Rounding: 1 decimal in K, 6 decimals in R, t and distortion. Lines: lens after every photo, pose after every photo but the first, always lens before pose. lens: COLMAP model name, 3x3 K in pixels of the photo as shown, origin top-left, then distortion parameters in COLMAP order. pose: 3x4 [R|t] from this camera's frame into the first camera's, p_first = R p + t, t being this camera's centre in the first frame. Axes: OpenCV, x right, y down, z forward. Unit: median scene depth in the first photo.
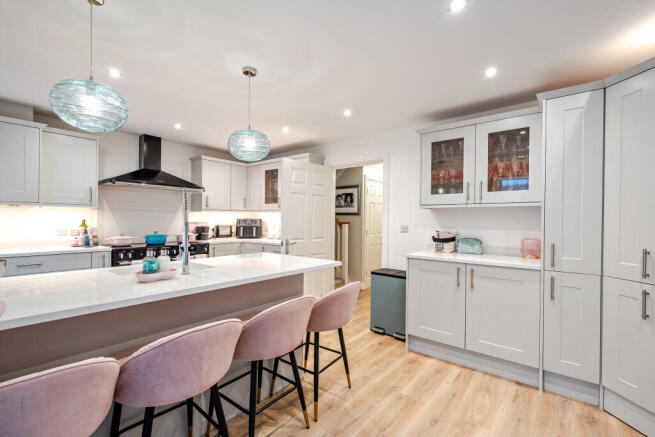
lens RADIAL K [[273.3, 0, 327.5], [0, 273.3, 218.5], [0, 0, 1]] dist [-0.000122, 0.000009]
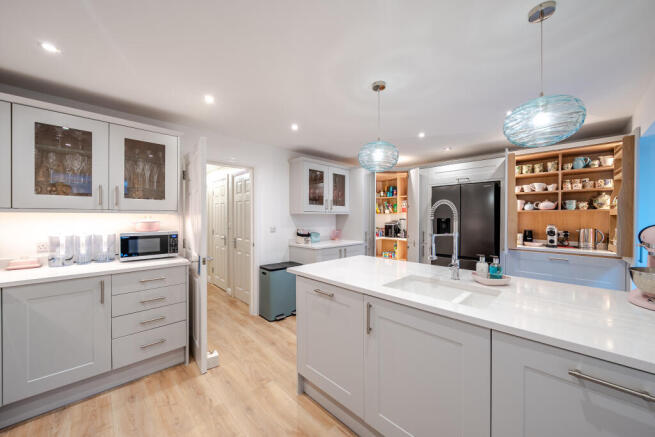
lens RADIAL K [[249.8, 0, 327.5], [0, 249.8, 218.5], [0, 0, 1]] dist [-0.000246, -0.000105]
pose [[0.102922, 0.005178, 0.994676, -0.603394], [0.020356, 0.999766, -0.007311, 0.000116], [-0.994481, 0.021000, 0.102792, 0.486612]]
